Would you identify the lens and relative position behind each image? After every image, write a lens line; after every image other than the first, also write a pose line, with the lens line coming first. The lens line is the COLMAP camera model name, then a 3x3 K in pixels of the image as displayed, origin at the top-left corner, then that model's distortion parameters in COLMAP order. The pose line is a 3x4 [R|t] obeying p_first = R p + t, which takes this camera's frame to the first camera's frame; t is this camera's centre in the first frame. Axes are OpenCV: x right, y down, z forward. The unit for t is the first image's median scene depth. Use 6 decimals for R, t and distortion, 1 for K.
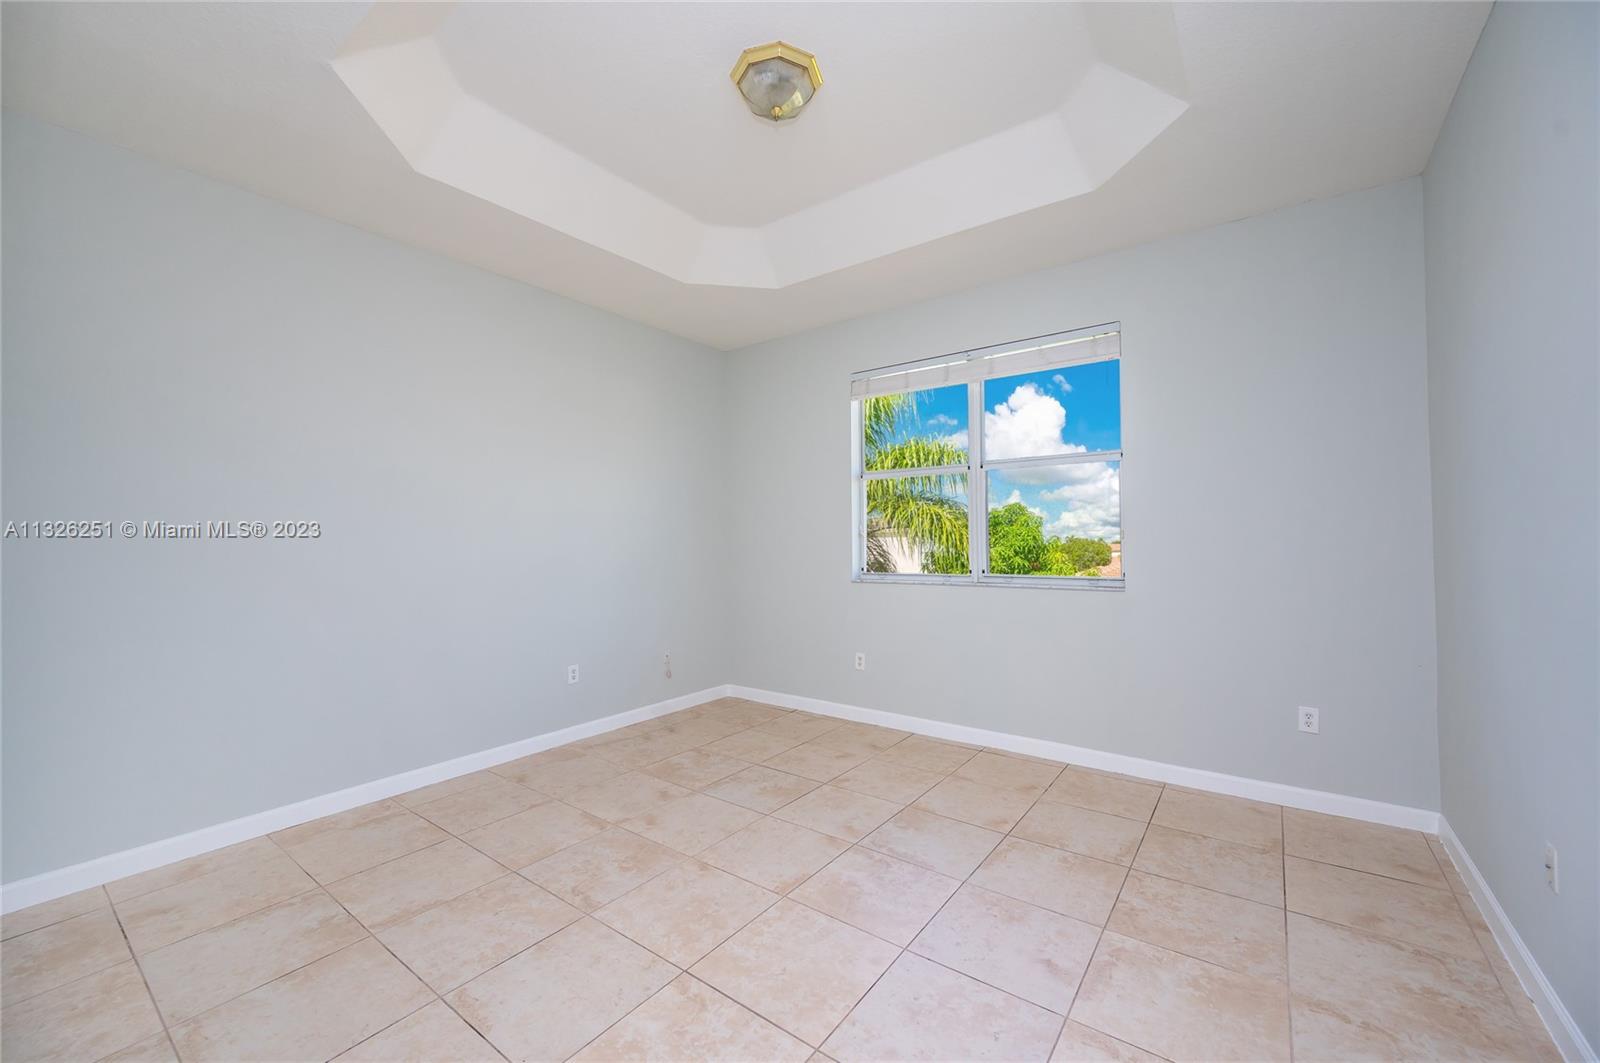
lens RADIAL K [[636.0, 0, 797.8], [0, 636.0, 537.7], [0, 0, 1]] dist [0.001640, -0.000071]
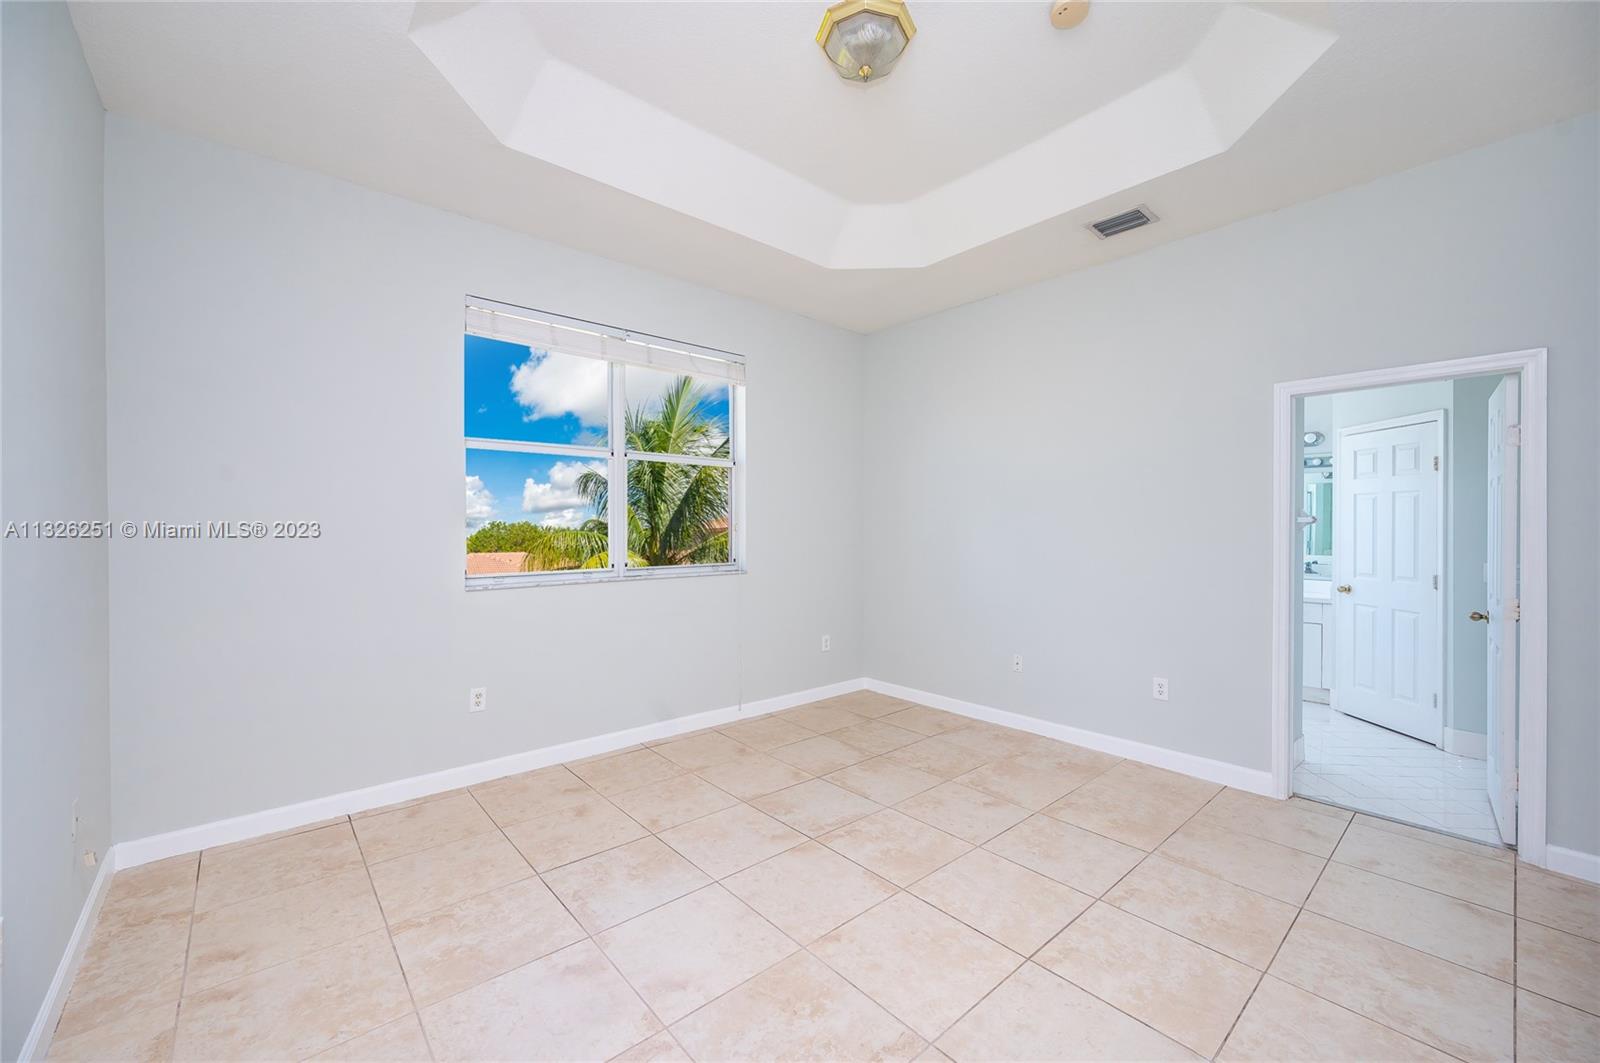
lens RADIAL K [[636.0, 0, 800.7], [0, 636.0, 528.5], [0, 0, 1]] dist [0.001640, -0.000071]
pose [[0.202158, 0.004880, 0.979341, -0.717529], [-0.005932, 0.999975, -0.003759, 0.002121], [-0.979335, -0.005049, 0.202182, 0.665436]]
